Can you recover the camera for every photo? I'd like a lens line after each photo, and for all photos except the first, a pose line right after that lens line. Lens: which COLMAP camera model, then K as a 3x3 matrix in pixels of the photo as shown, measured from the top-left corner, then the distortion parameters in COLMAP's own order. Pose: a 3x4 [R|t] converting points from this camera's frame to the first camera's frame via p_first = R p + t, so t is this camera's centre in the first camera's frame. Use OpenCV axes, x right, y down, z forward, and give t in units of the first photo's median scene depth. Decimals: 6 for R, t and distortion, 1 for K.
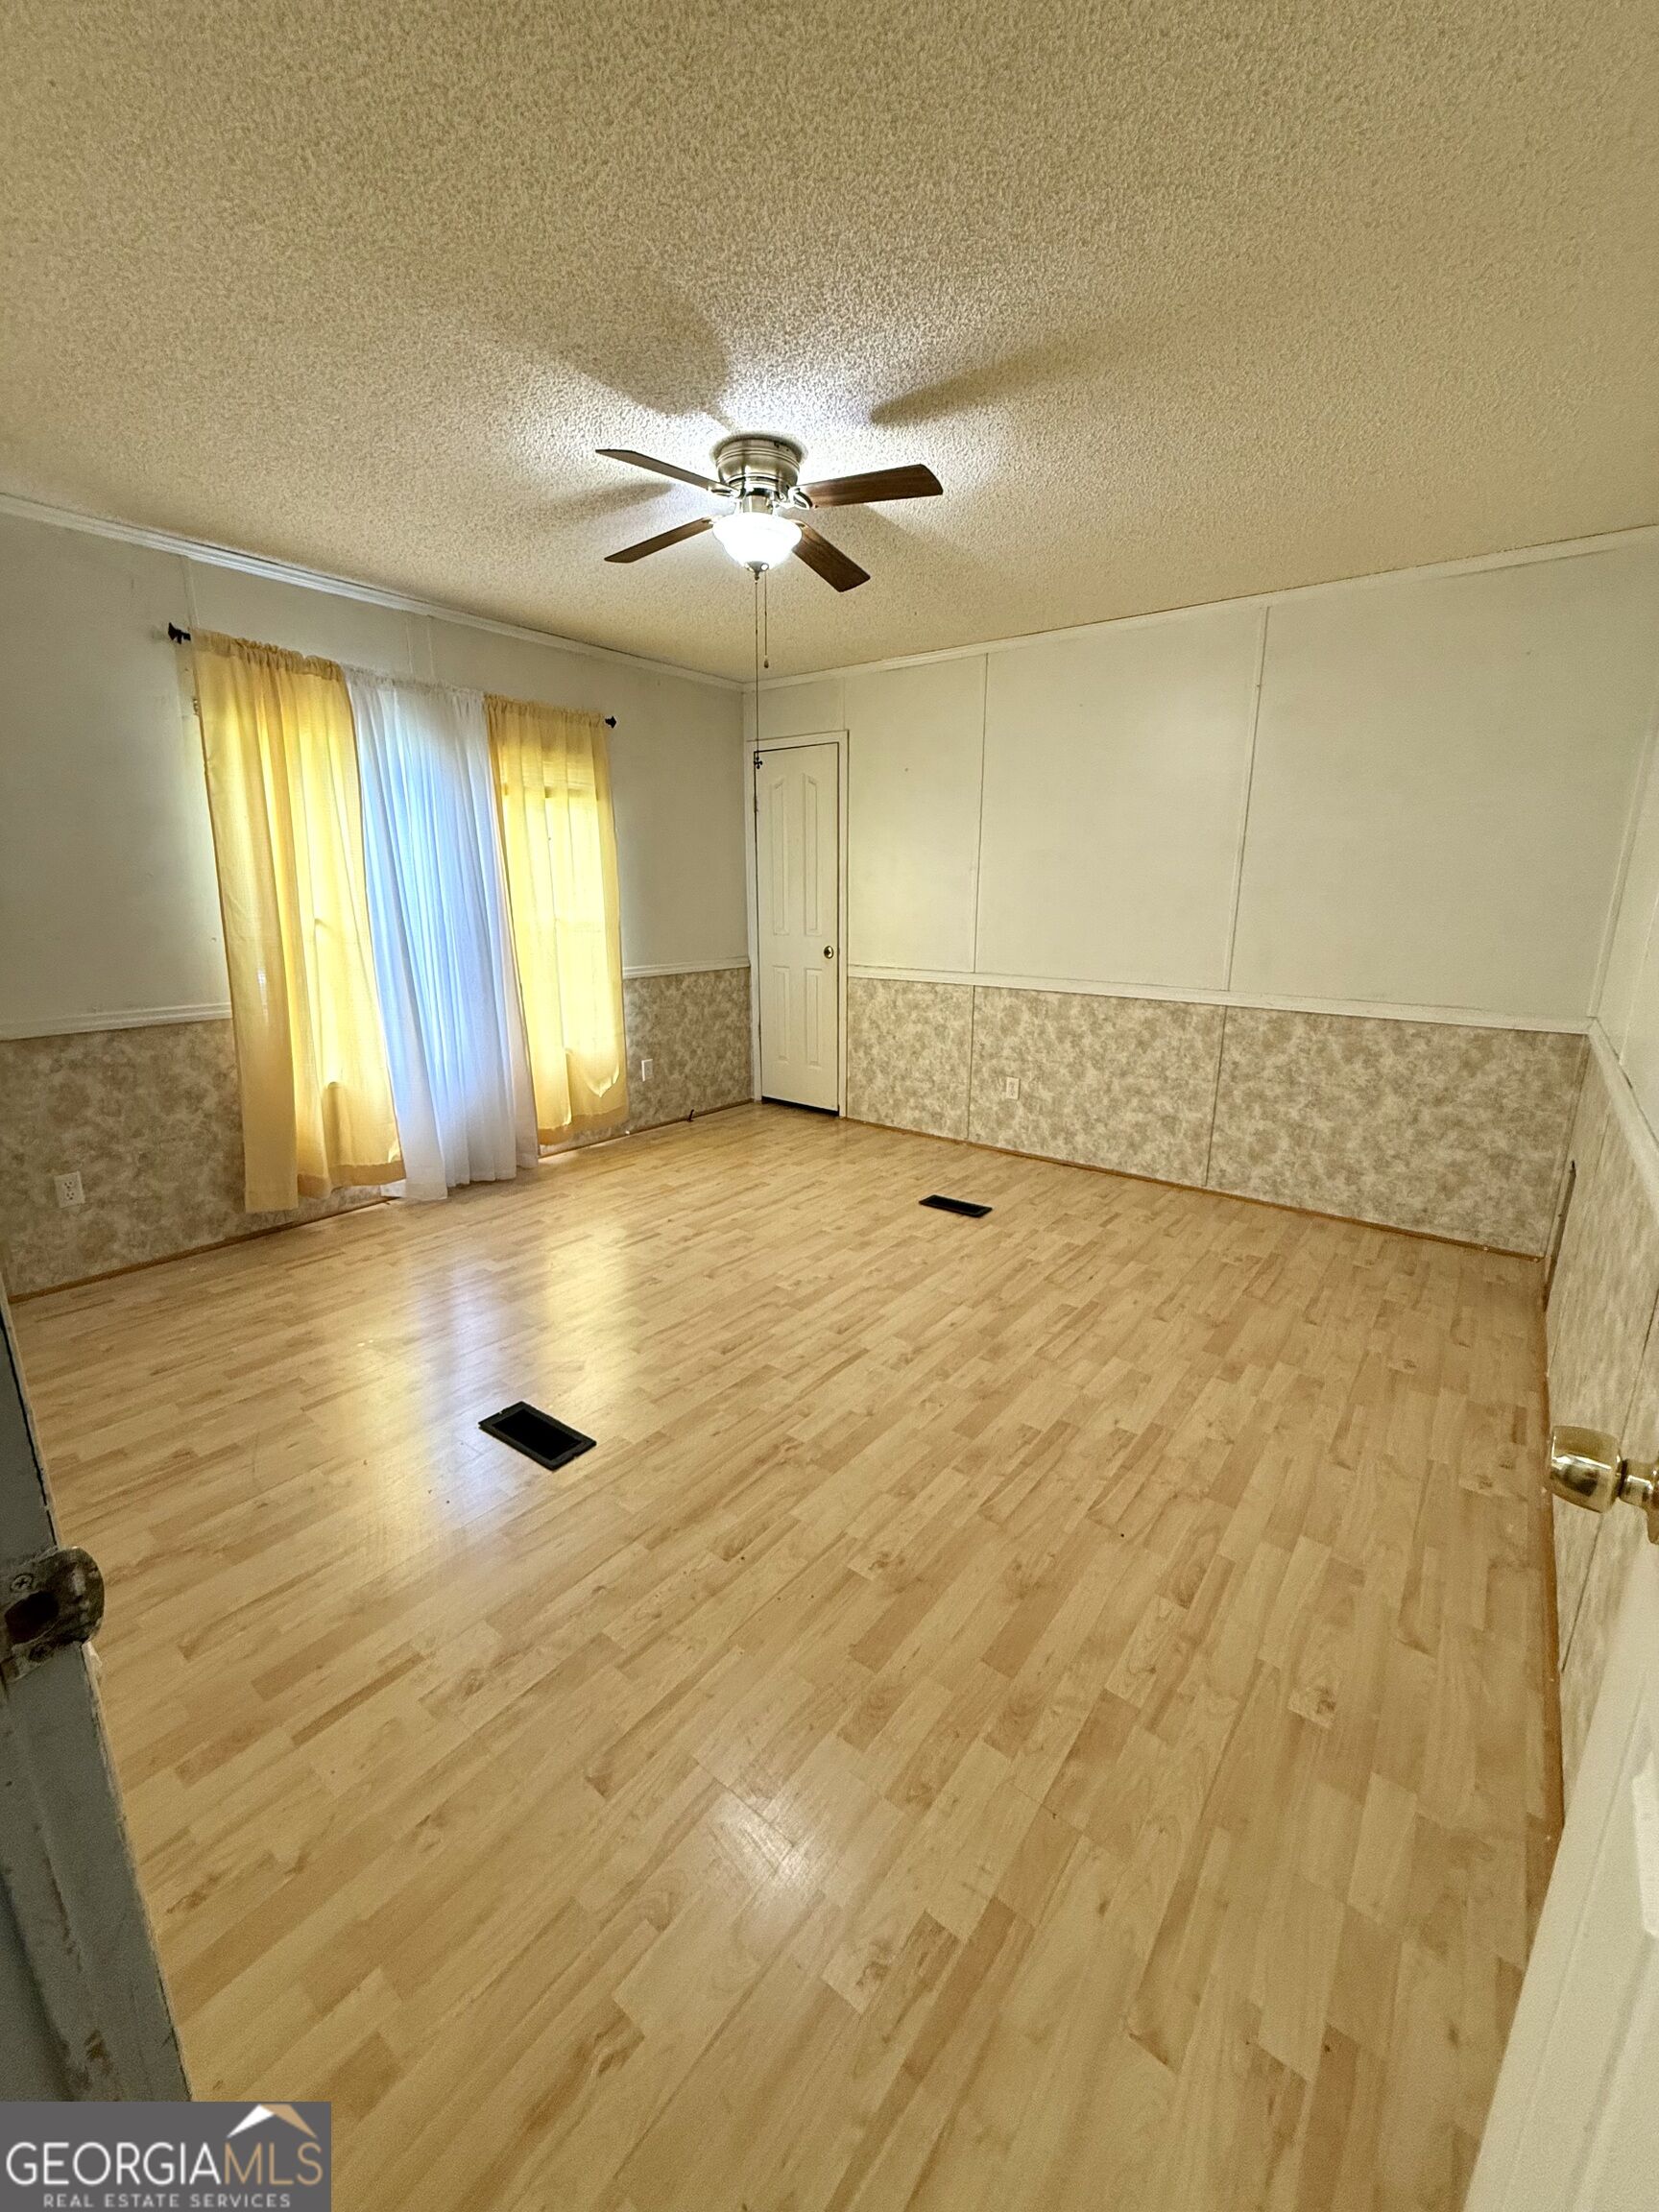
lens RADIAL K [[880.6, 0, 834.6], [0, 880.6, 1102.3], [0, 0, 1]] dist [-0.002181, -0.000040]
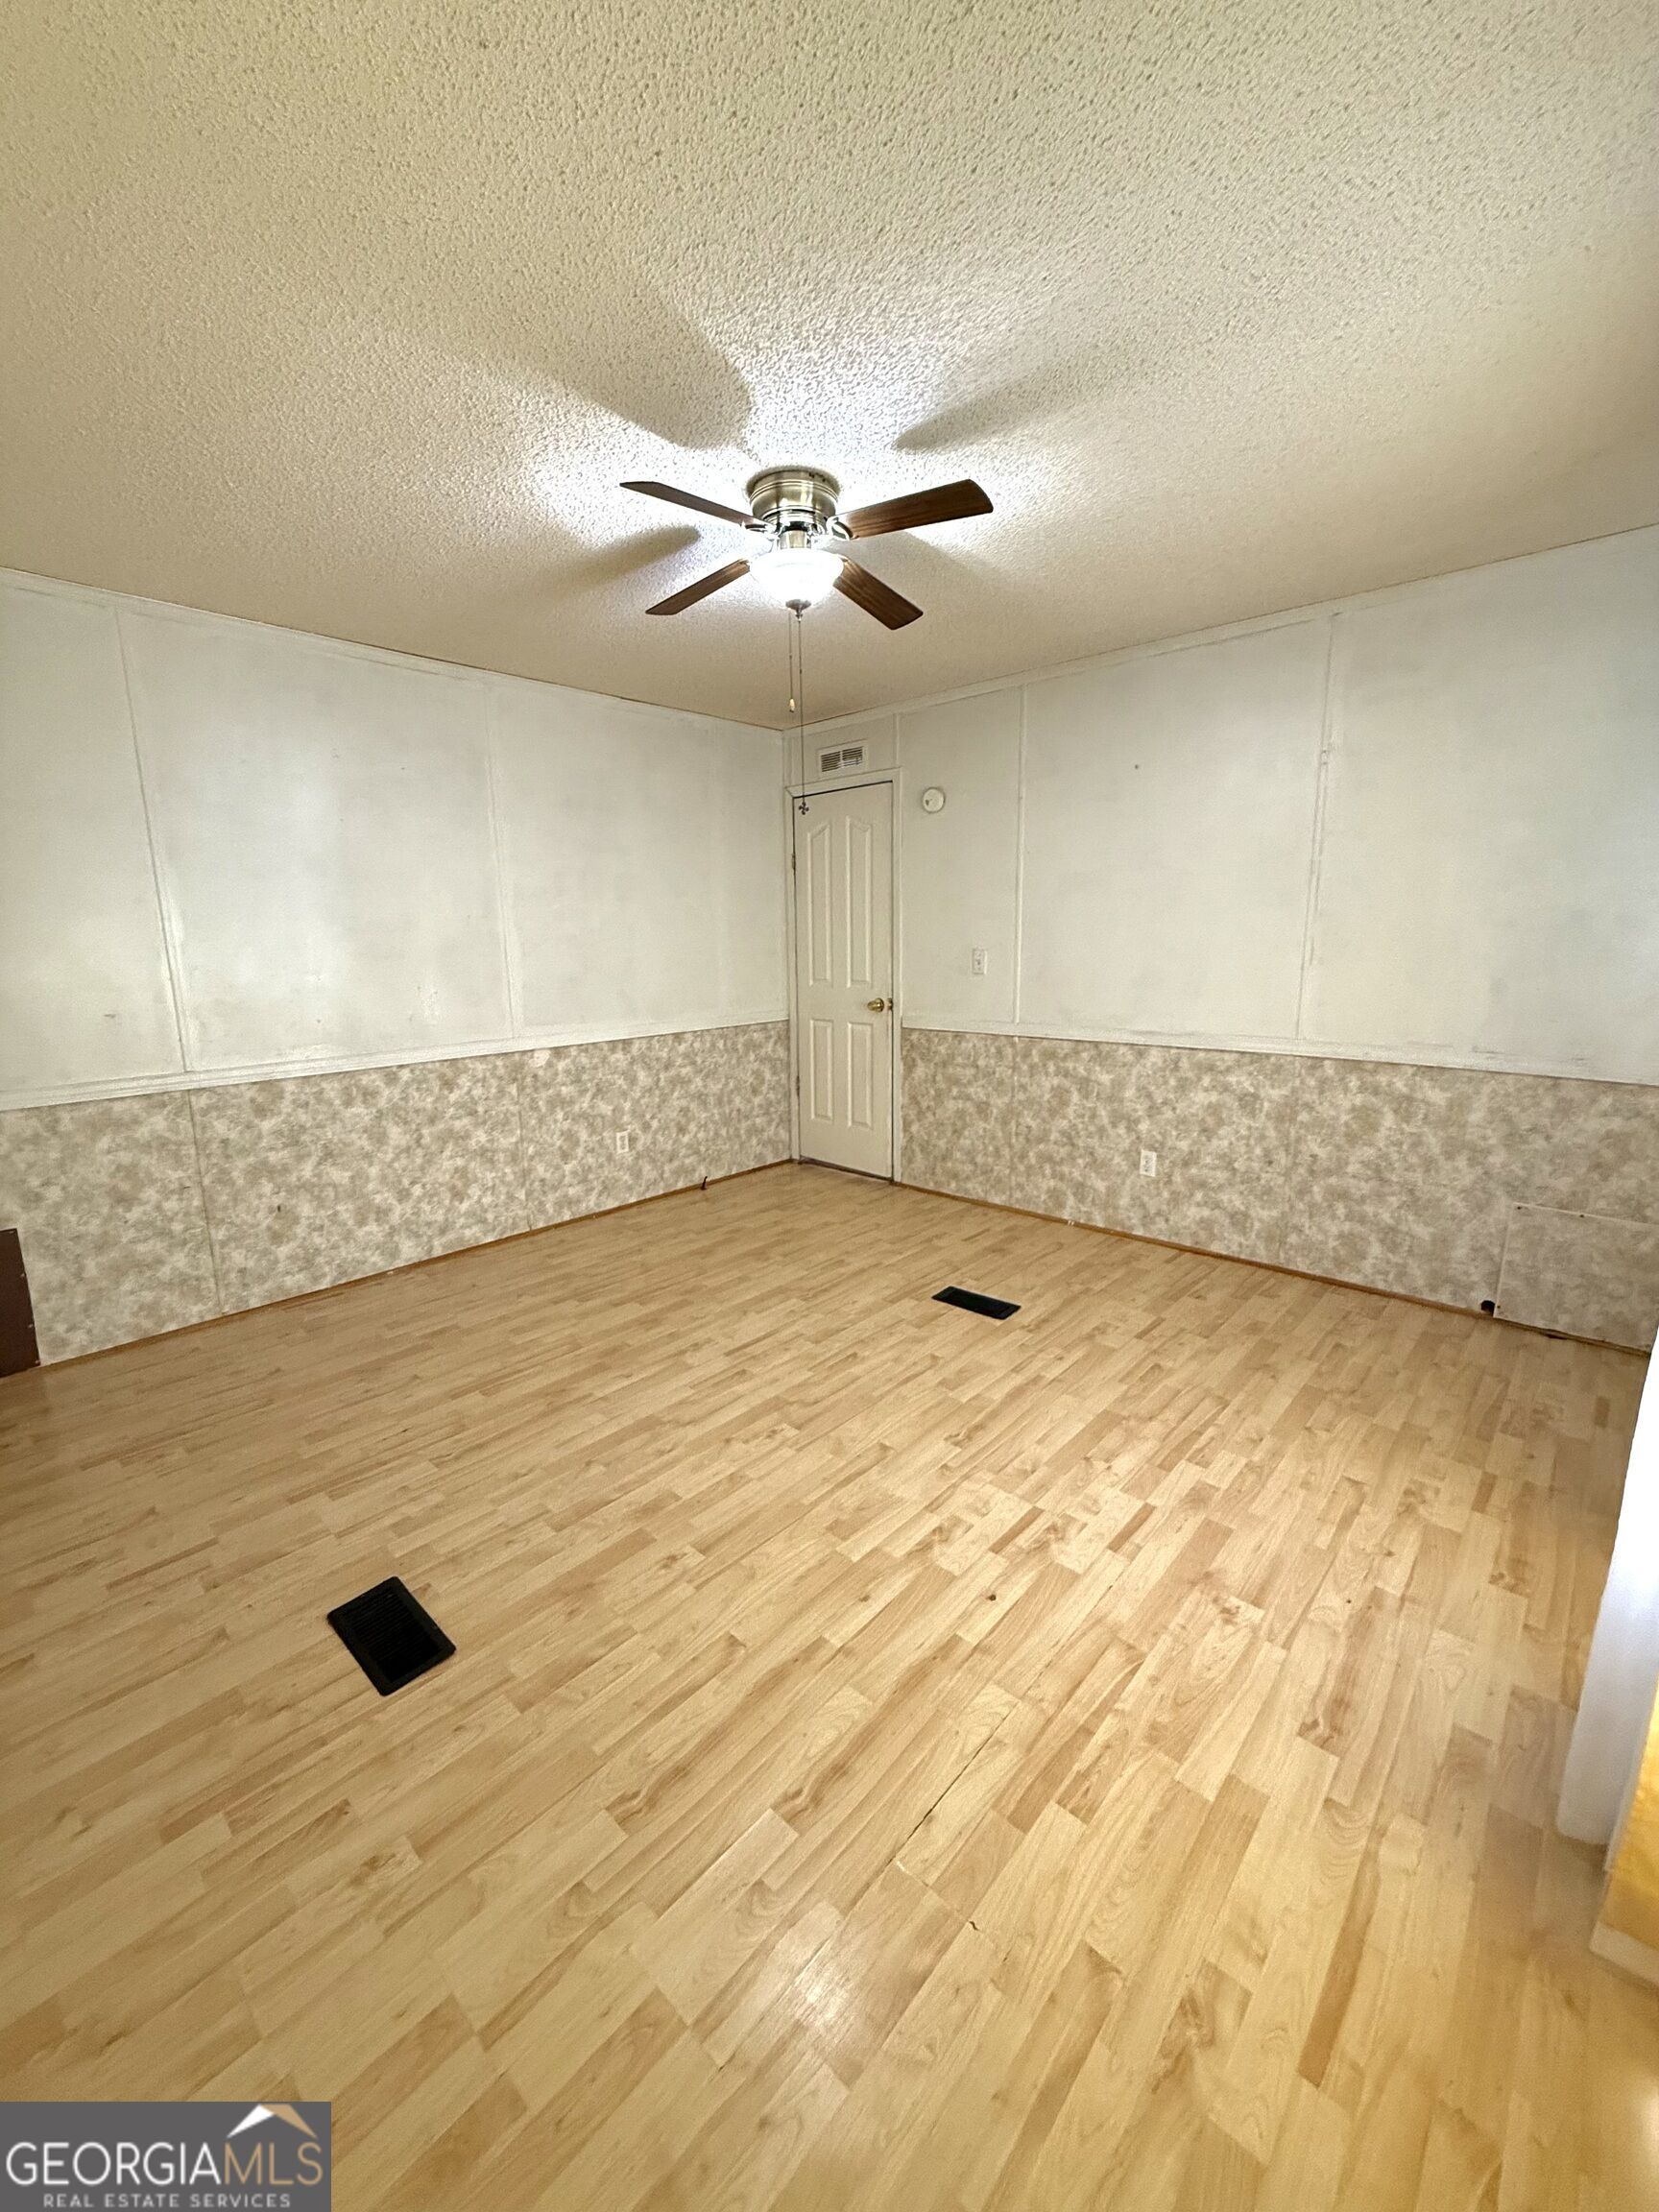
lens RADIAL K [[880.6, 0, 820.8], [0, 880.6, 1114.5], [0, 0, 1]] dist [-0.002181, -0.000040]
pose [[-0.994794, -0.012252, 0.101166, -0.262383], [0.033006, 0.900496, 0.433610, -0.640769], [-0.096412, 0.434692, -0.895404, 2.557911]]
